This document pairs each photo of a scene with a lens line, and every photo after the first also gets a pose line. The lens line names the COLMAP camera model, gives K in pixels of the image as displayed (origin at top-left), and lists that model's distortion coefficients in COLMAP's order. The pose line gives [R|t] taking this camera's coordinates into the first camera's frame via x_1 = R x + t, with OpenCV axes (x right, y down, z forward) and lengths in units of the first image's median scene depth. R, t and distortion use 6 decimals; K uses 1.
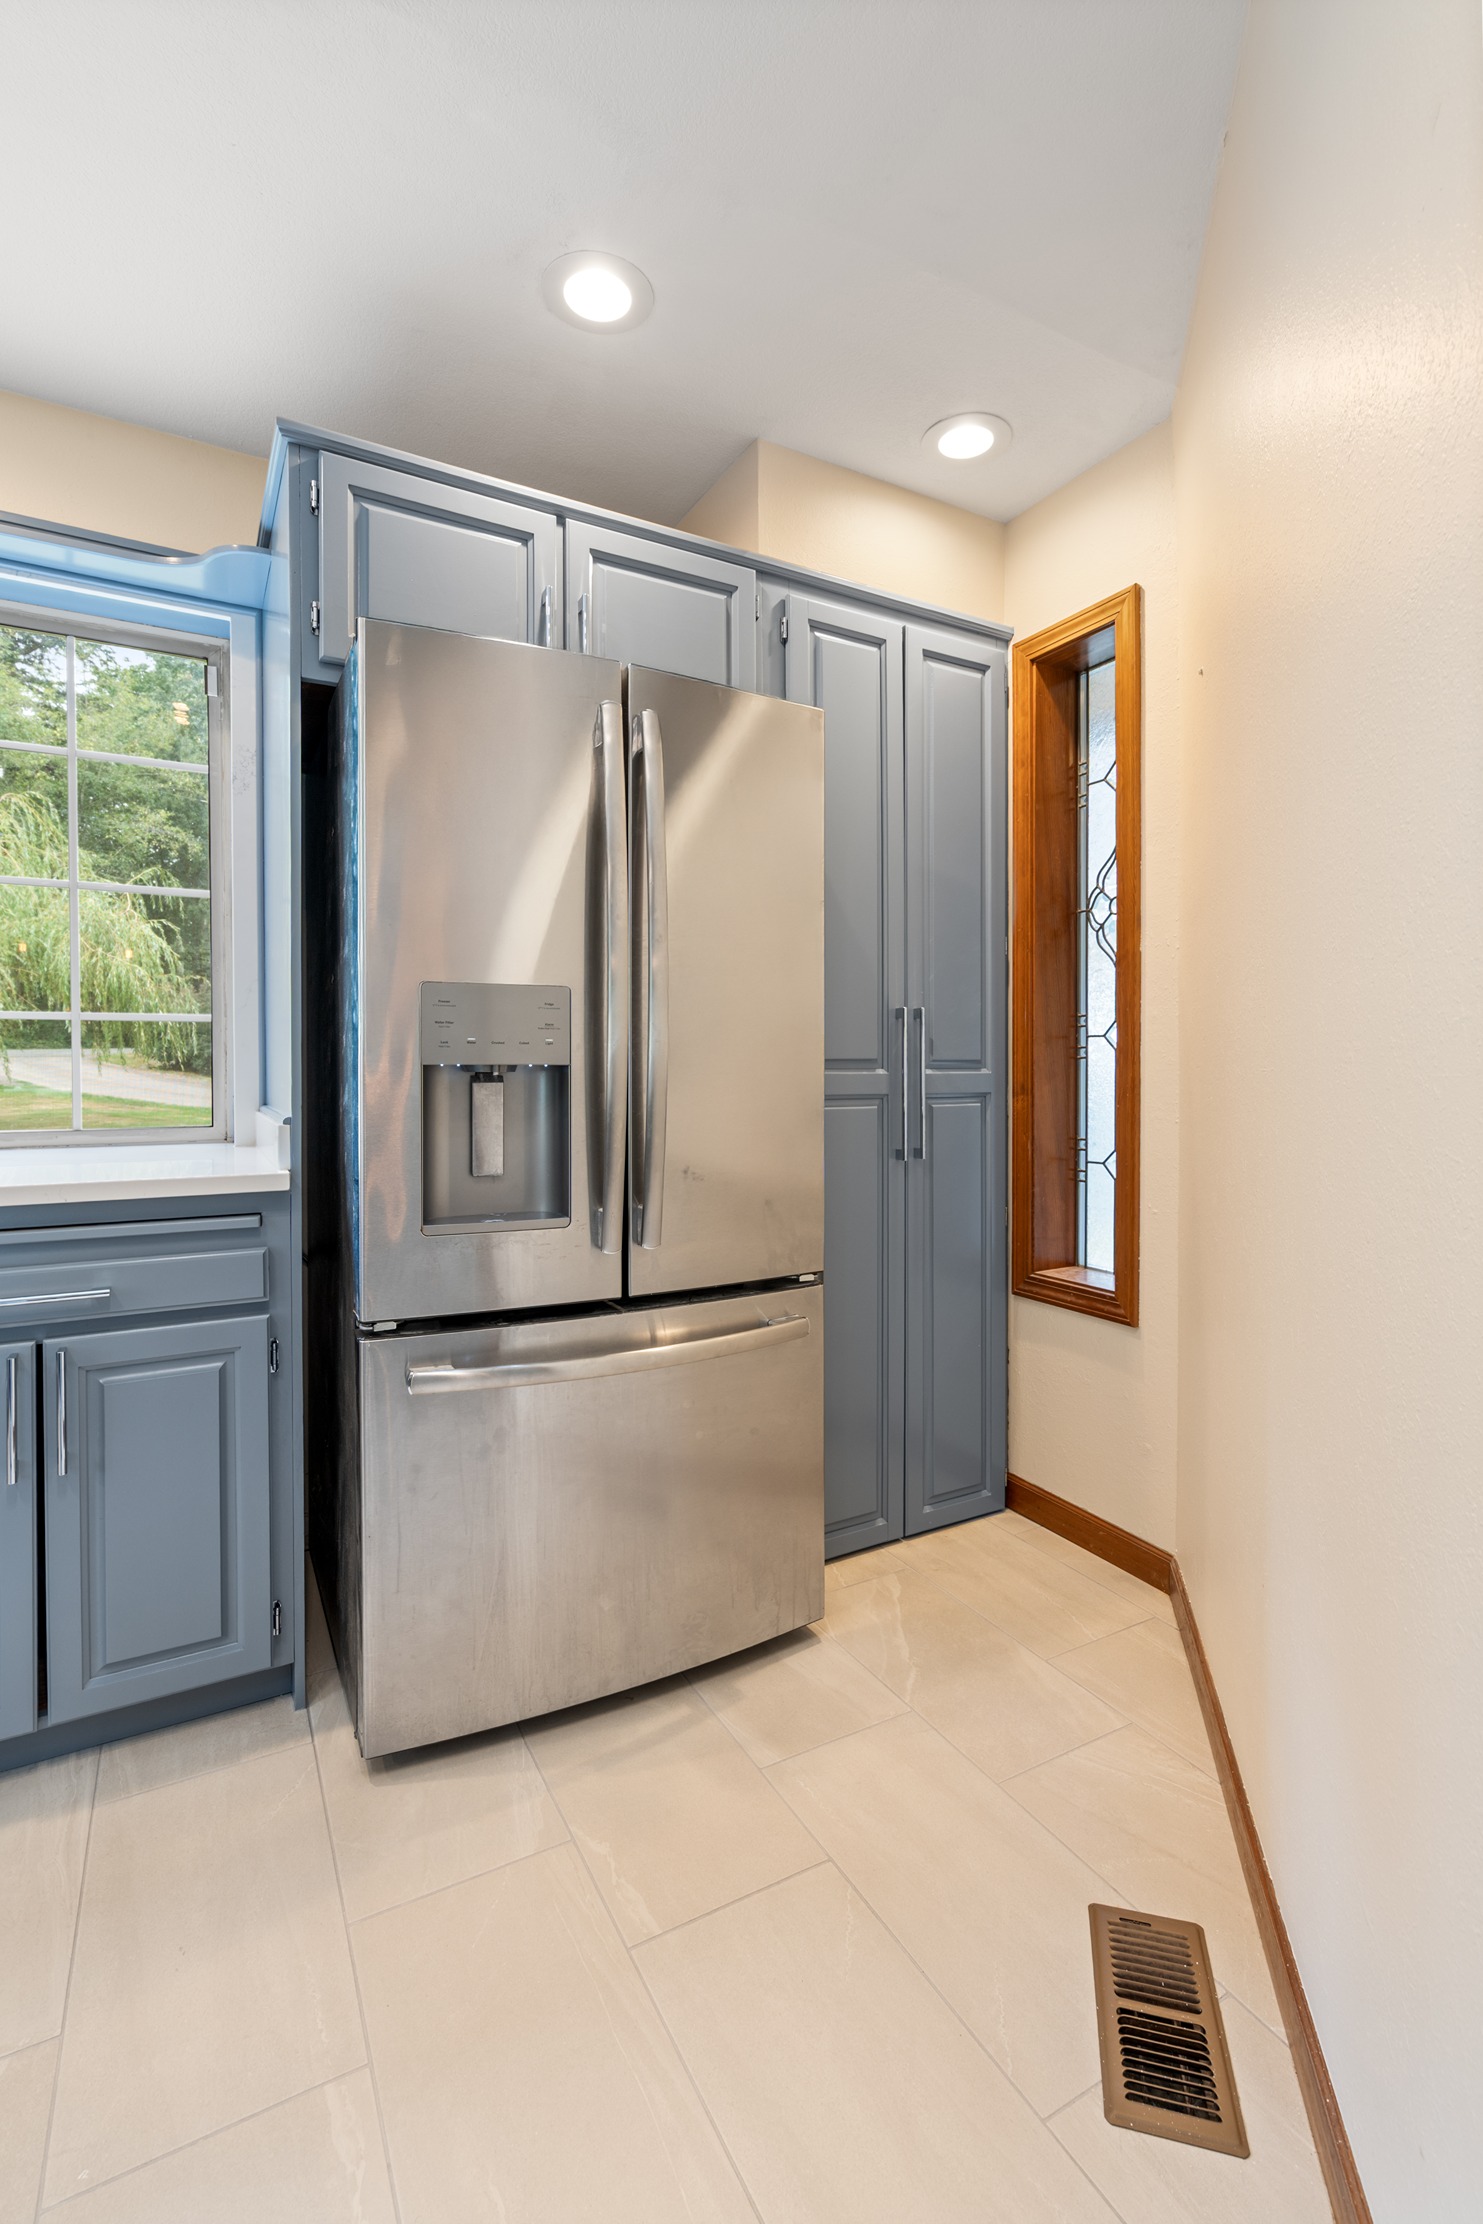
lens RADIAL K [[996.4, 0, 746.3], [0, 996.4, 1102.6], [0, 0, 1]] dist [0.001306, 0.000139]
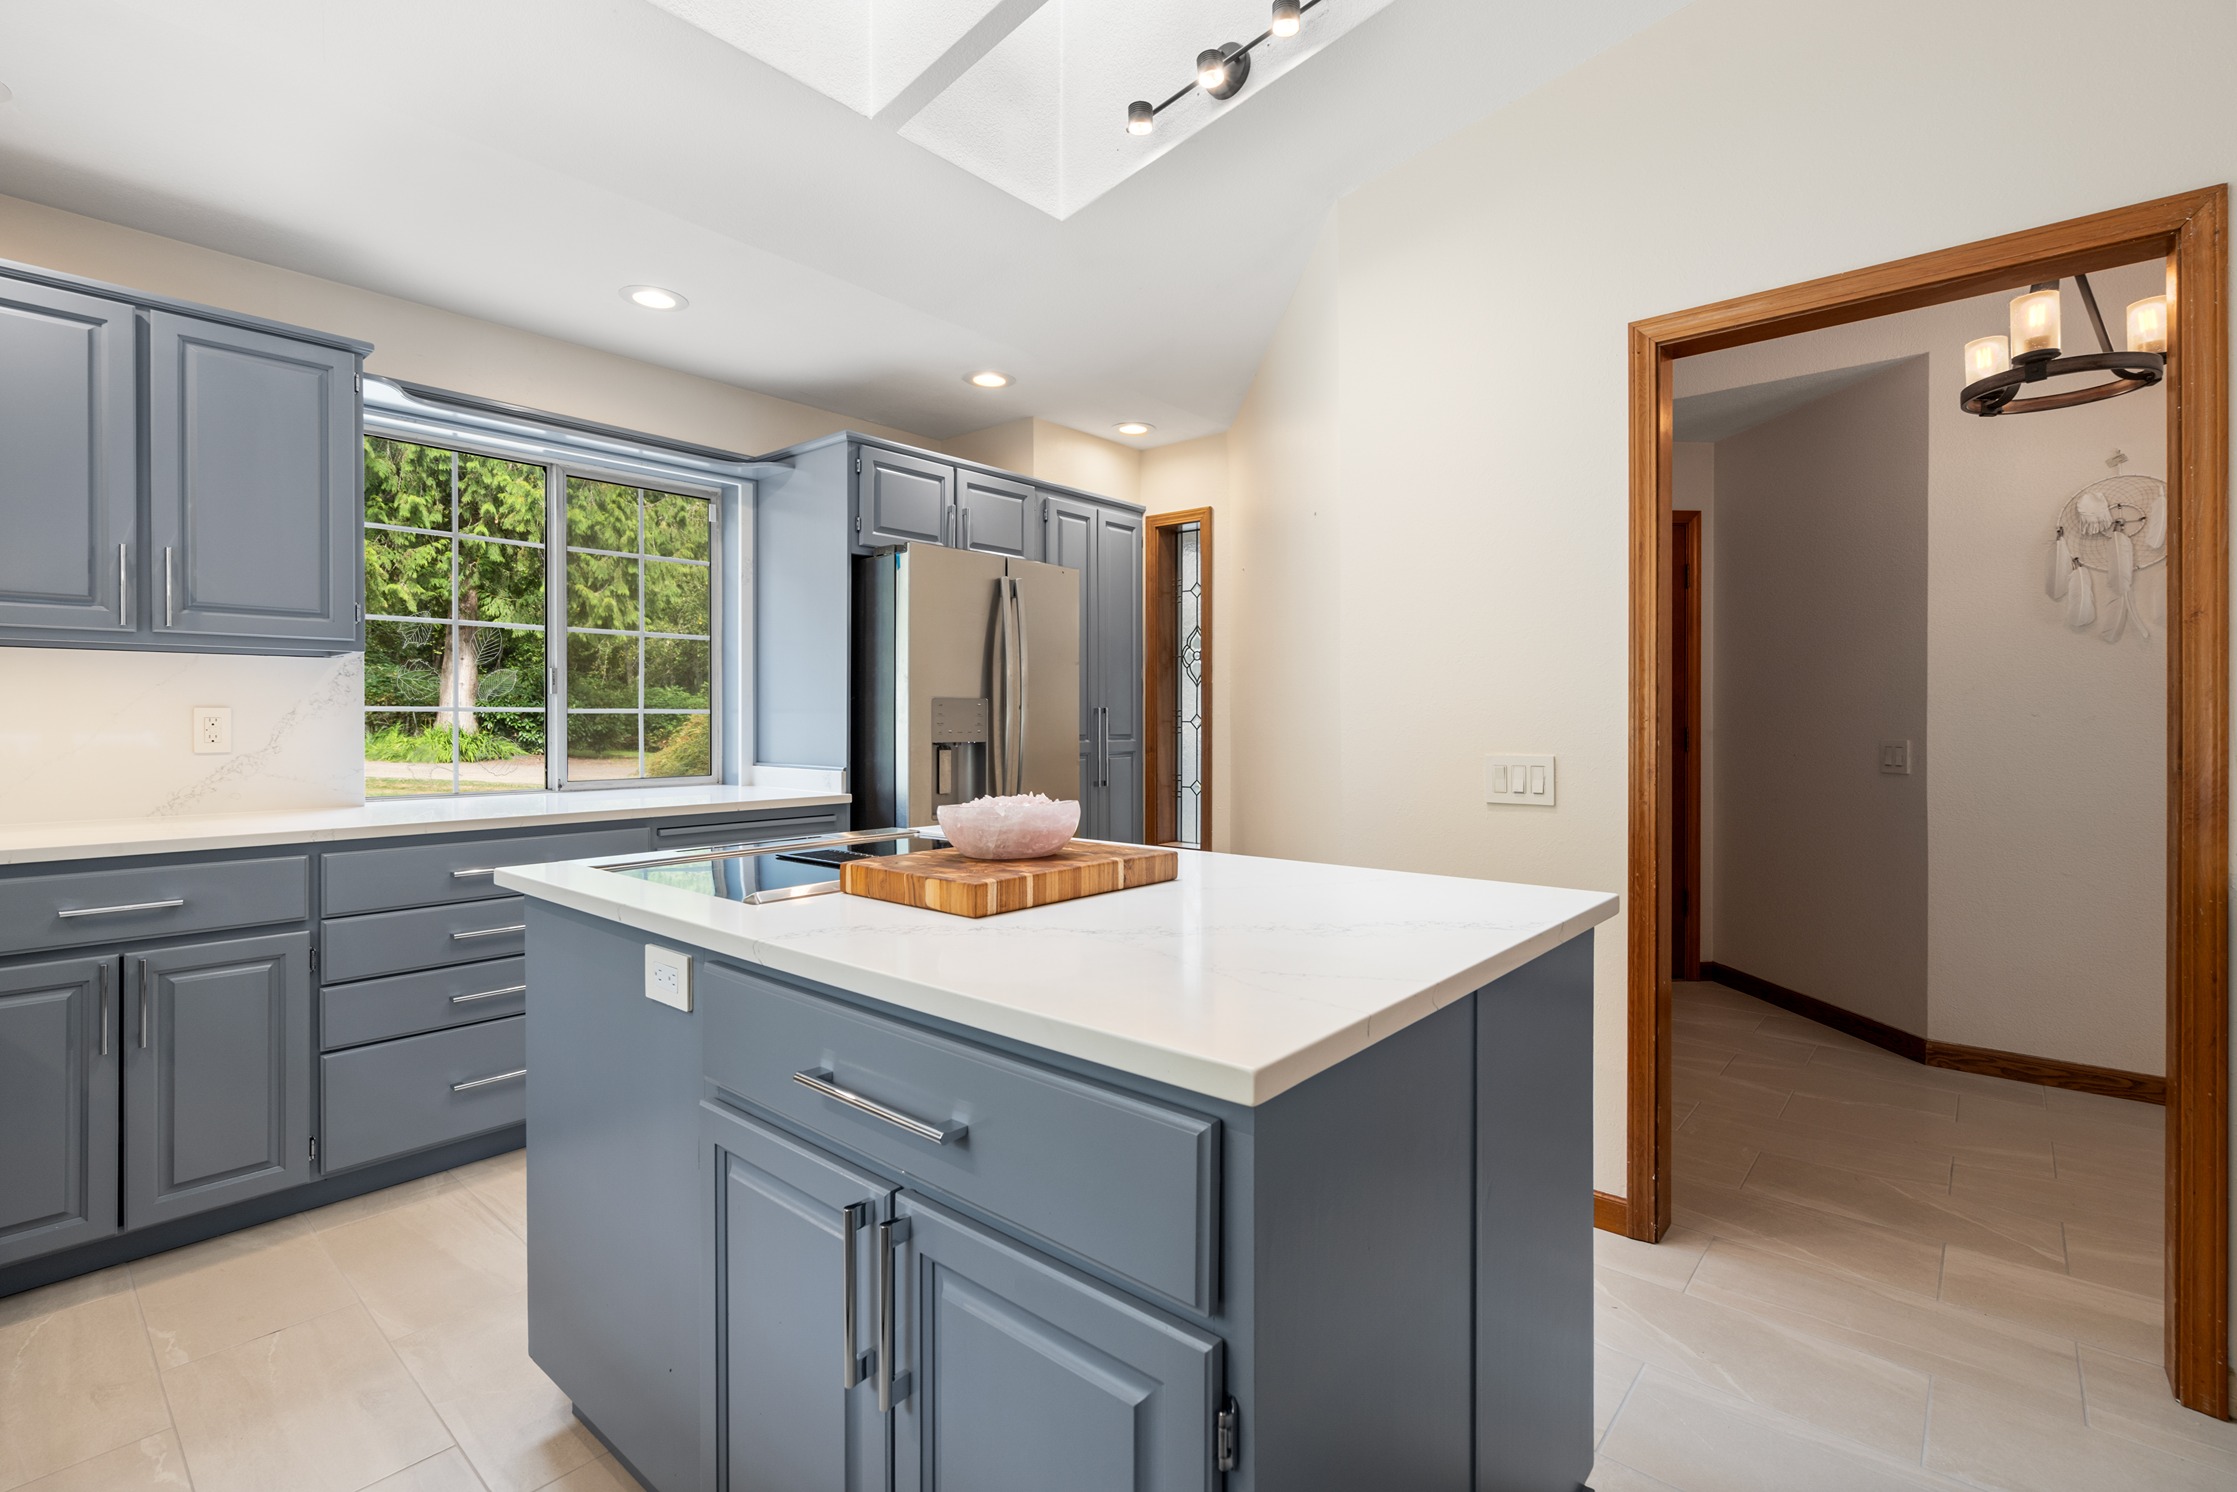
lens RADIAL K [[1002.2, 0, 1118.5], [0, 1002.2, 746.0], [0, 0, 1]] dist [0.001306, 0.000139]
pose [[0.937736, -0.004376, 0.347320, -0.476280], [0.006420, 0.999968, -0.004734, -0.011745], [-0.347288, 0.006669, 0.937735, -0.822307]]
